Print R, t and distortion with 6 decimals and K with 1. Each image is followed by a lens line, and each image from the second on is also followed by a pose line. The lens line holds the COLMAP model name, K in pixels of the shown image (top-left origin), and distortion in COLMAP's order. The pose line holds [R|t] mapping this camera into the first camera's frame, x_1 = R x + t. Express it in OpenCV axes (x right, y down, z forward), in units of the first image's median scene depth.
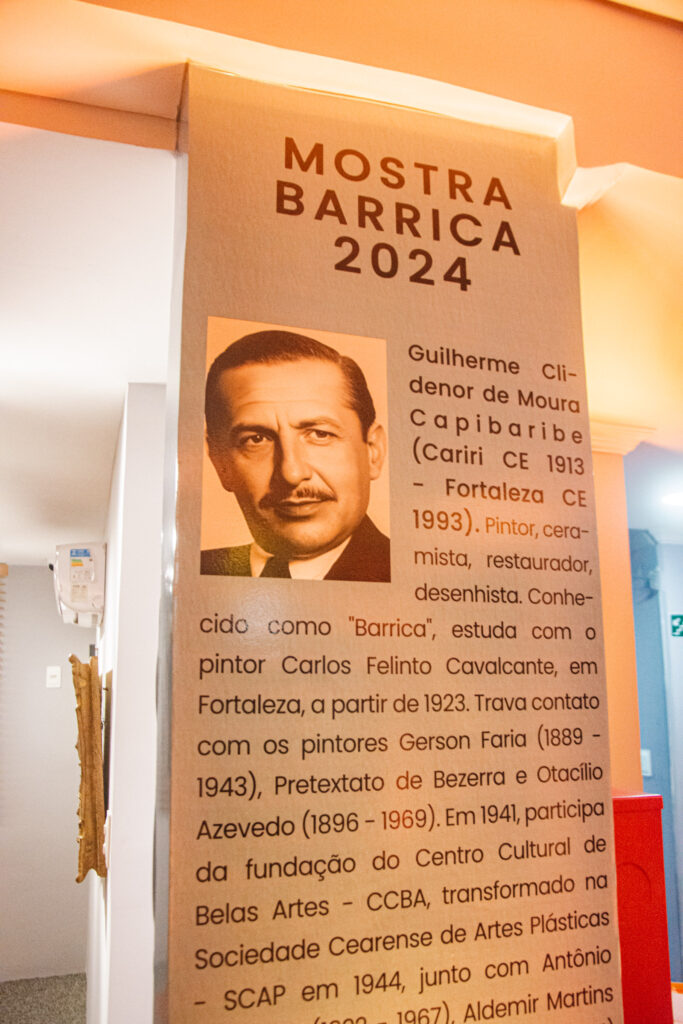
lens RADIAL K [[843.0, 0, 345.0], [0, 843.0, 517.6], [0, 0, 1]] dist [-0.118674, 0.095634]
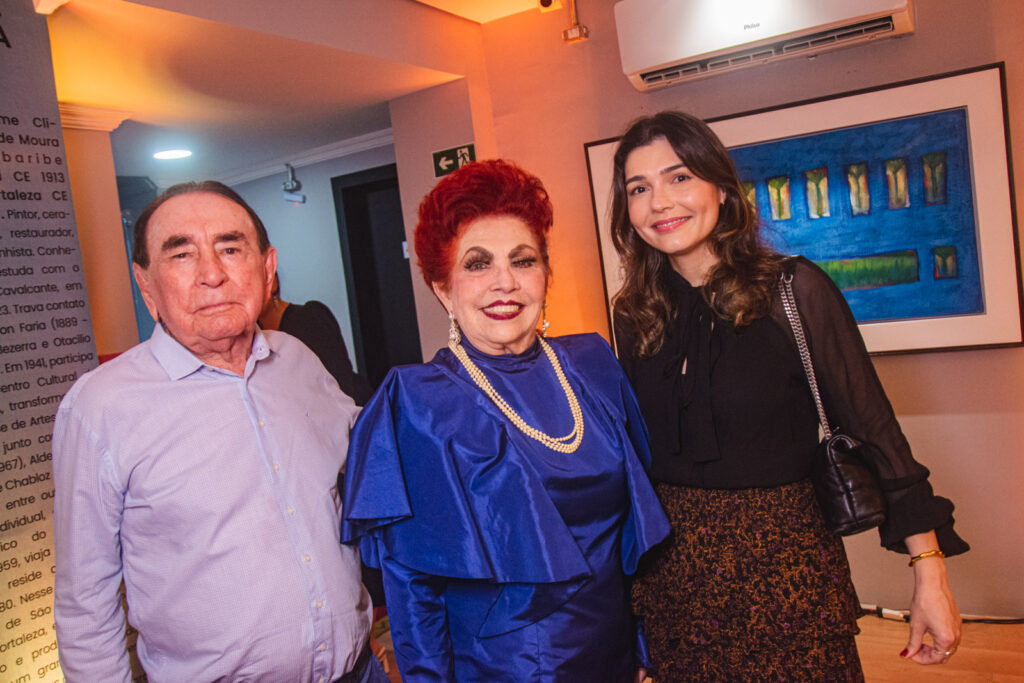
lens RADIAL K [[843.0, 0, 519.7], [0, 843.0, 347.3], [0, 0, 1]] dist [-0.118674, 0.095634]
pose [[0.739999, -0.146352, 0.656492, -0.213617], [-0.014999, 0.972207, 0.233641, -0.140004], [-0.672441, -0.182741, 0.717237, -1.068784]]
